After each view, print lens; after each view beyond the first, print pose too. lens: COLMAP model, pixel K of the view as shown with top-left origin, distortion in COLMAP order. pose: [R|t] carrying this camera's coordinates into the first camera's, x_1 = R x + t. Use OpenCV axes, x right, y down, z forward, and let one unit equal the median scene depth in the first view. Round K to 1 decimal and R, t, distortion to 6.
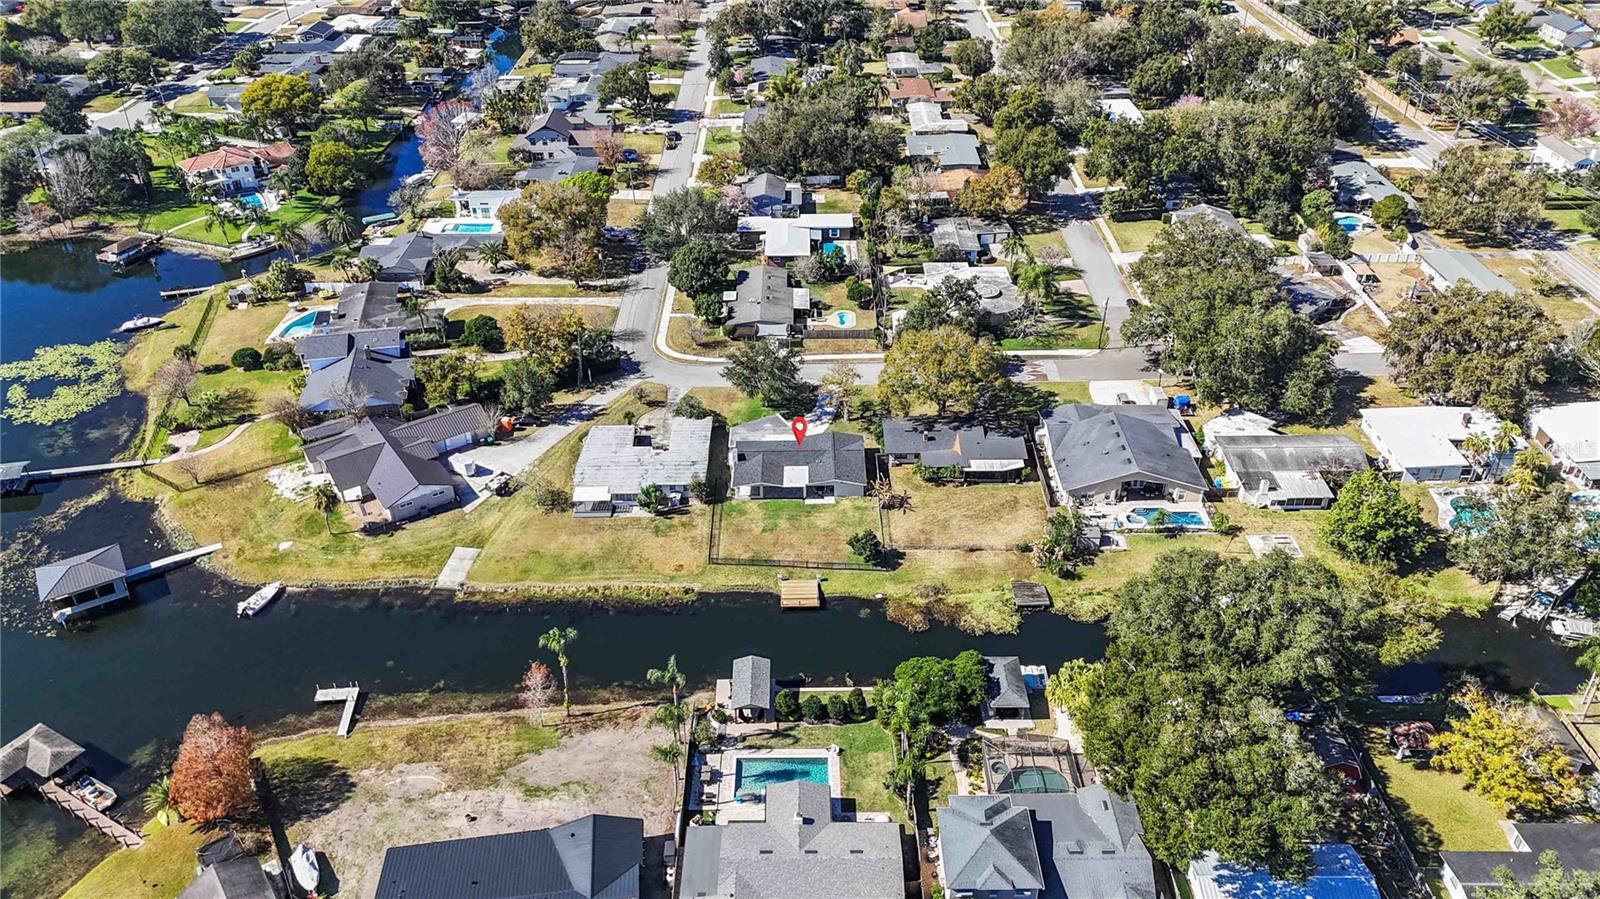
lens RADIAL K [[1166.9, 0, 804.5], [0, 1166.9, 448.5], [0, 0, 1]] dist [0.070374, -0.061869]
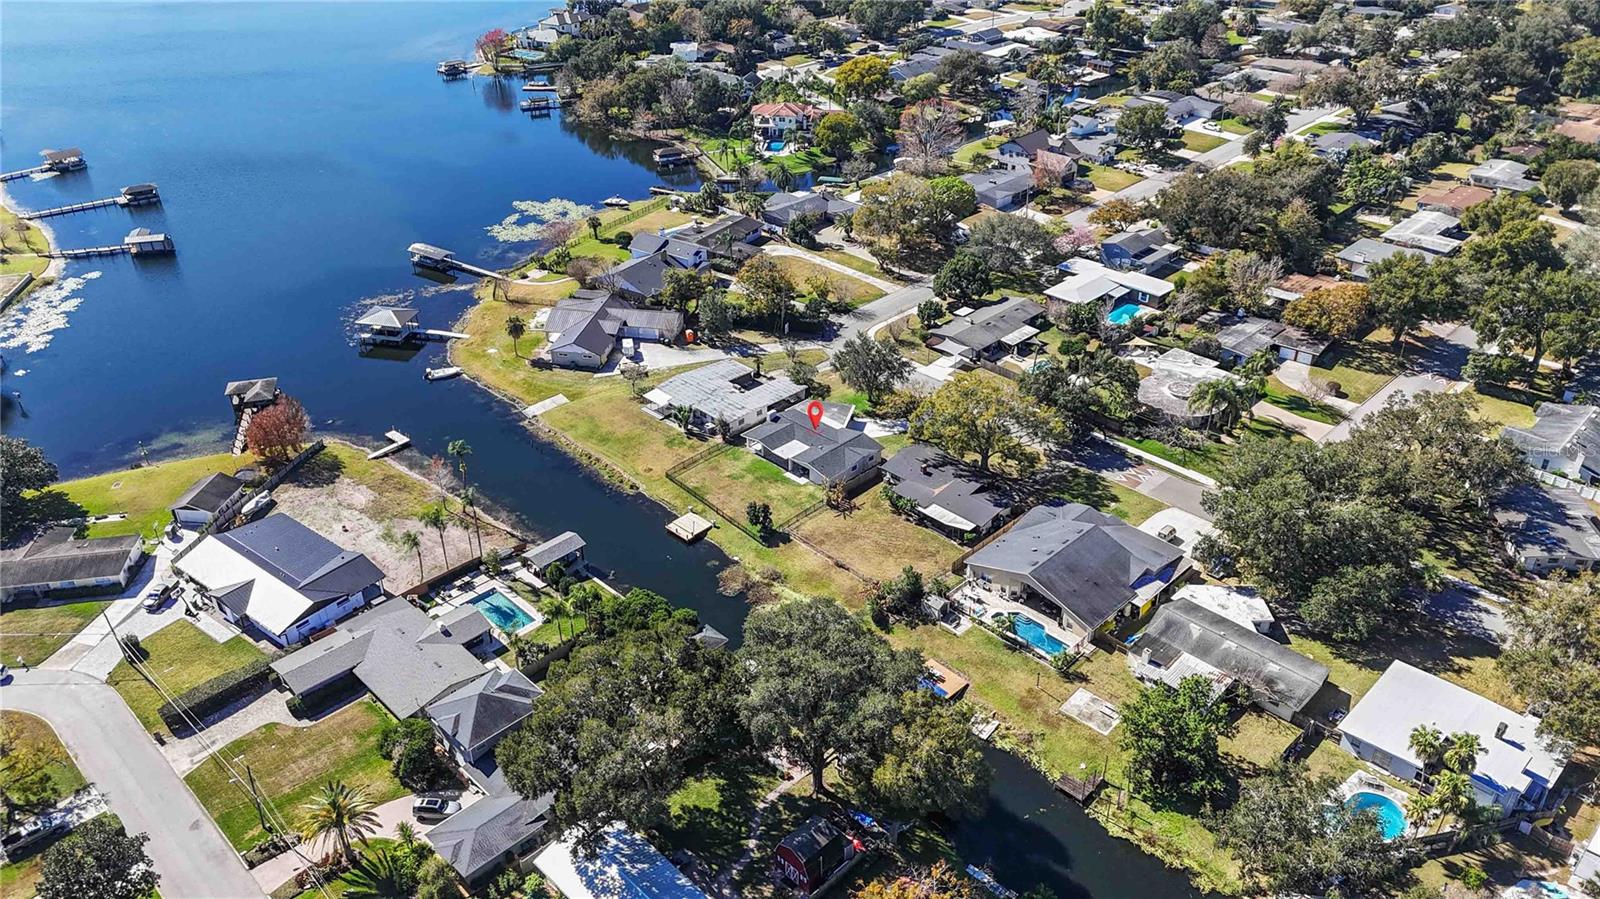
lens RADIAL K [[1157.8, 0, 800.0], [0, 1157.8, 449.5], [0, 0, 1]] dist [0.142433, -0.295334]
pose [[0.703228, 0.372772, -0.605402, 0.593438], [-0.387964, 0.914770, 0.112608, -0.091848], [0.595780, 0.155685, 0.787914, 0.134214]]
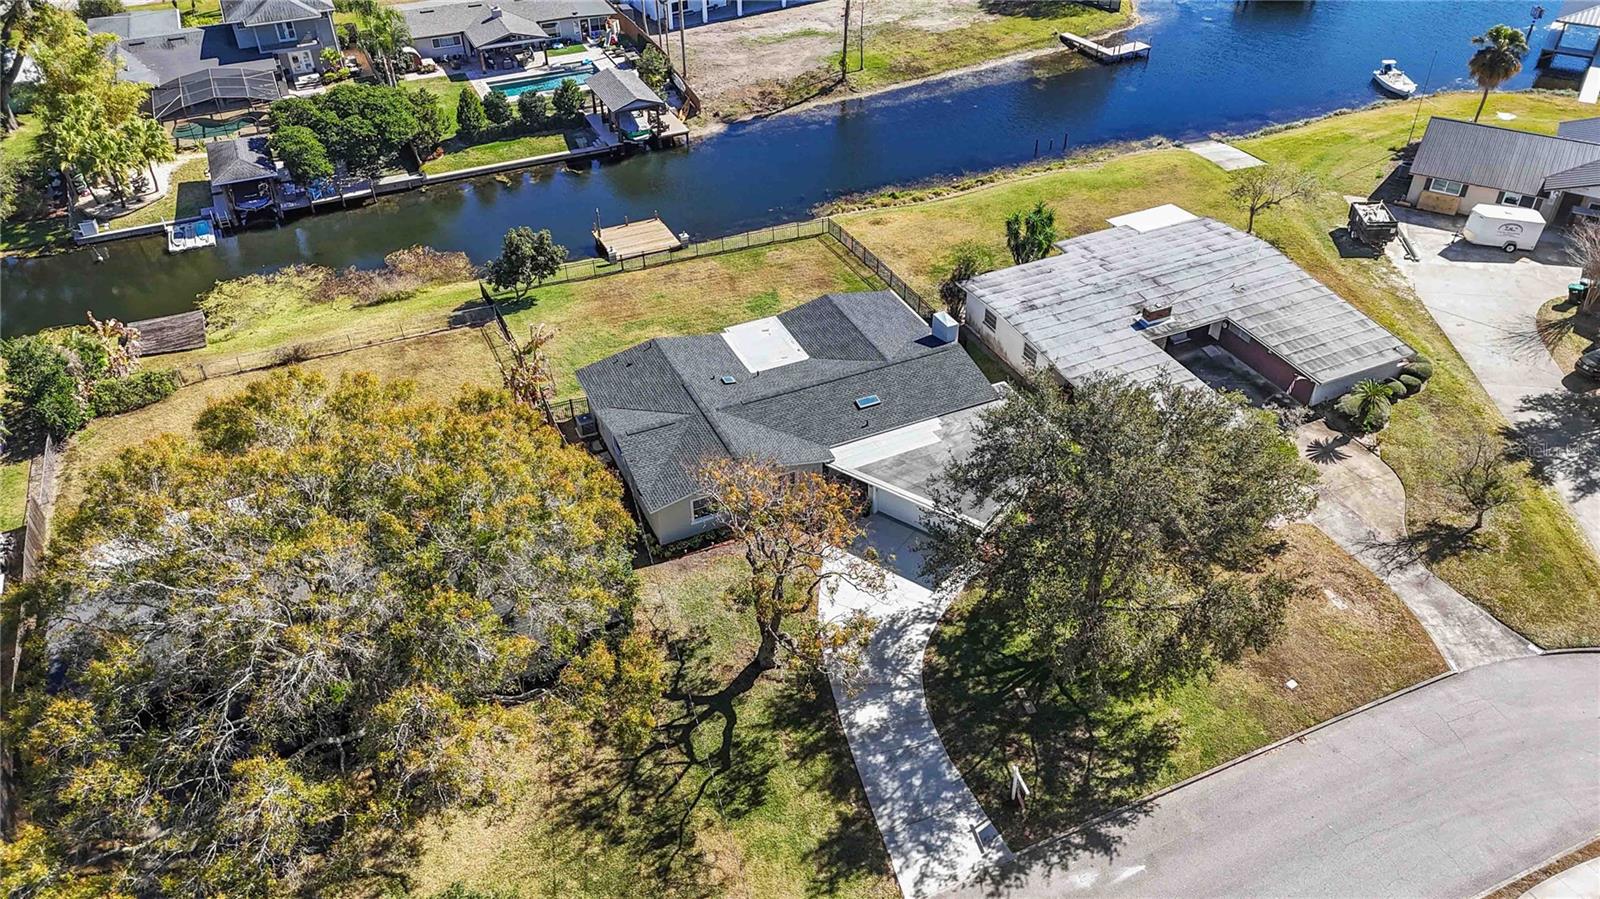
lens RADIAL K [[1168.7, 0, 800.0], [0, 1168.7, 449.5], [0, 0, 1]] dist [0.062579, -0.068851]
pose [[-0.911251, 0.264412, -0.315764, 0.099767], [-0.207938, 0.366426, 0.906915, -0.280055], [0.355503, 0.892087, -0.278924, 1.030803]]
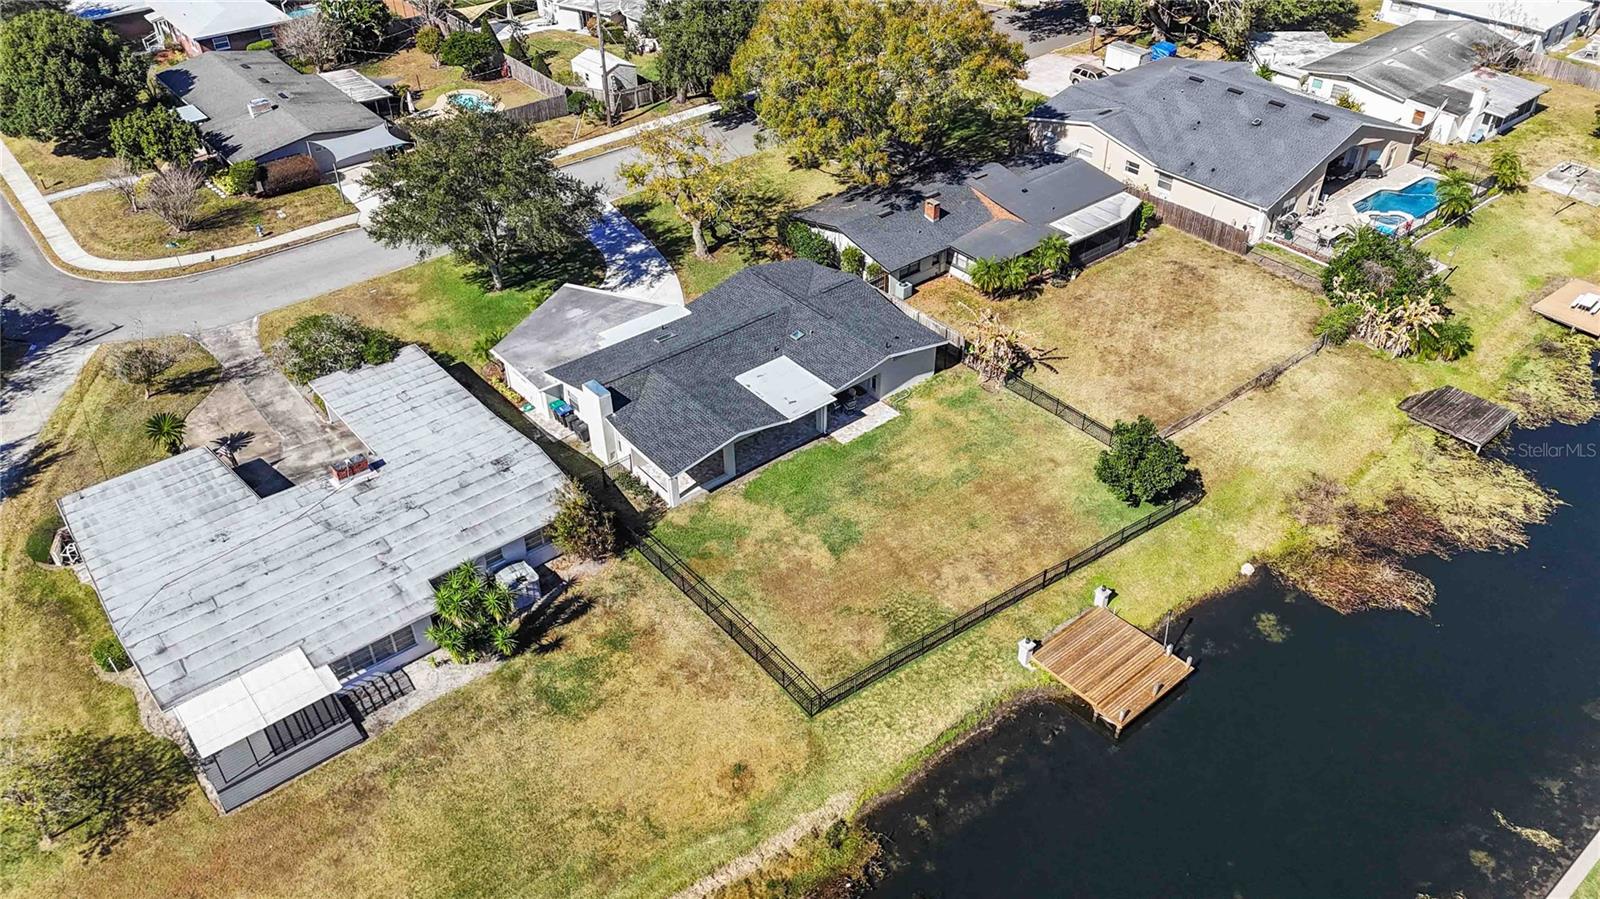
lens RADIAL K [[1158.2, 0, 805.3], [0, 1158.2, 464.8], [0, 0, 1]] dist [0.055803, -0.040278]
pose [[0.774303, -0.382971, 0.503774, -0.177546], [0.345336, 0.922816, 0.170745, -0.012289], [-0.530281, 0.041763, 0.846793, 0.622224]]
